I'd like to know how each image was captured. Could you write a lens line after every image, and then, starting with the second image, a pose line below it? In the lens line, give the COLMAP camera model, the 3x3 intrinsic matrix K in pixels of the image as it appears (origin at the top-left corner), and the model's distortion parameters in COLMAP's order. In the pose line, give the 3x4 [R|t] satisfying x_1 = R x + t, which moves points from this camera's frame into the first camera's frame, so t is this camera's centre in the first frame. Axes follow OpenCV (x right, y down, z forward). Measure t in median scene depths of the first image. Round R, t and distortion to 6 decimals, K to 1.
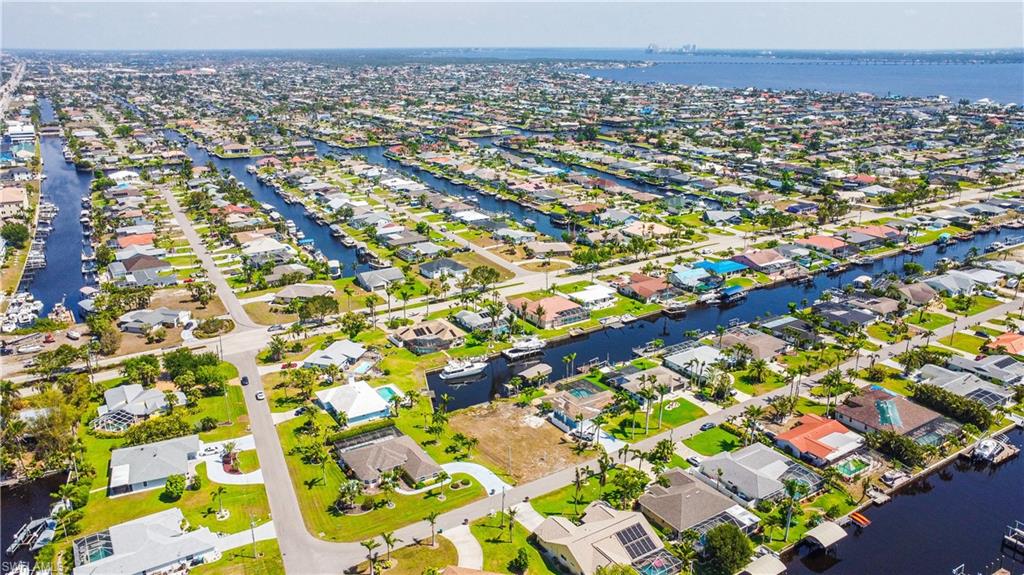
lens RADIAL K [[762.5, 0, 516.2], [0, 762.5, 291.7], [0, 0, 1]] dist [-0.169799, 0.279294]
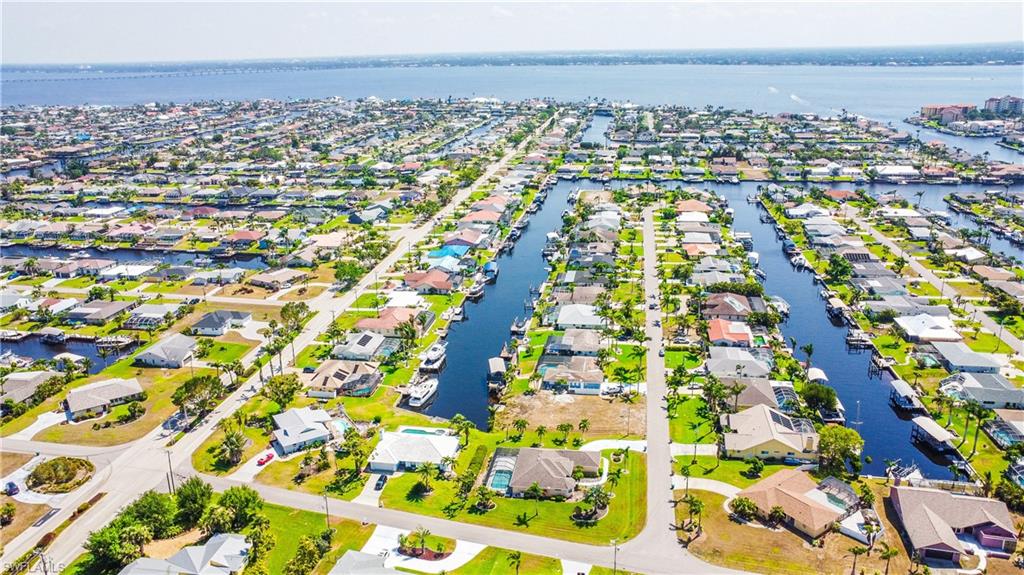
lens RADIAL K [[762.5, 0, 516.2], [0, 762.5, 291.7], [0, 0, 1]] dist [-0.169799, 0.279294]
pose [[0.670901, -0.244414, 0.700110, -0.493049], [0.254461, 0.962675, 0.092232, -0.060786], [-0.696521, 0.116272, 0.708053, 0.177650]]
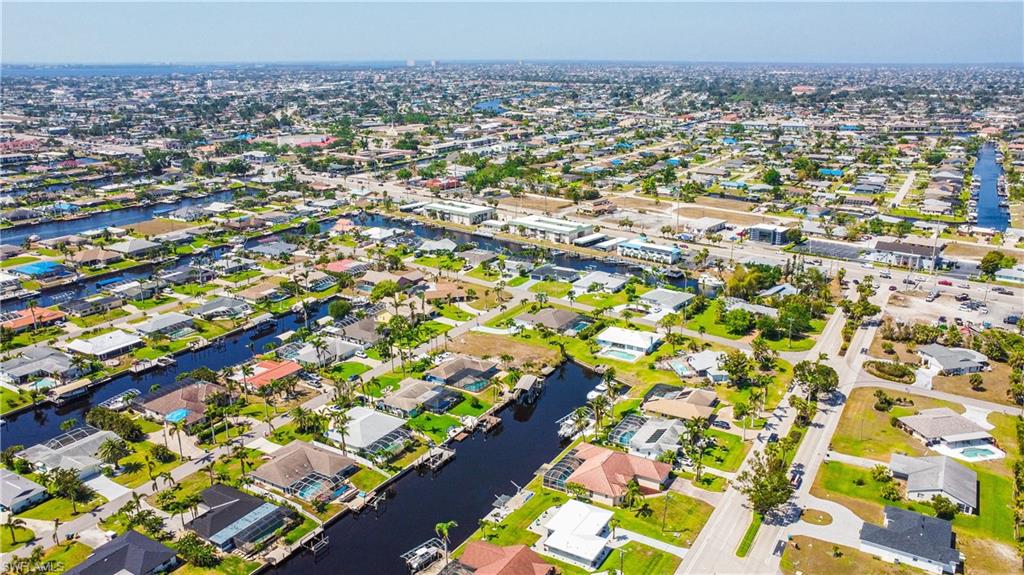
lens RADIAL K [[792.1, 0, 515.8], [0, 792.1, 289.8], [0, 0, 1]] dist [-0.185933, 0.323778]
pose [[-0.899228, 0.123411, -0.419712, 0.346743], [-0.140296, 0.827367, 0.543858, -0.426718], [0.414374, 0.547937, -0.726677, 1.267512]]
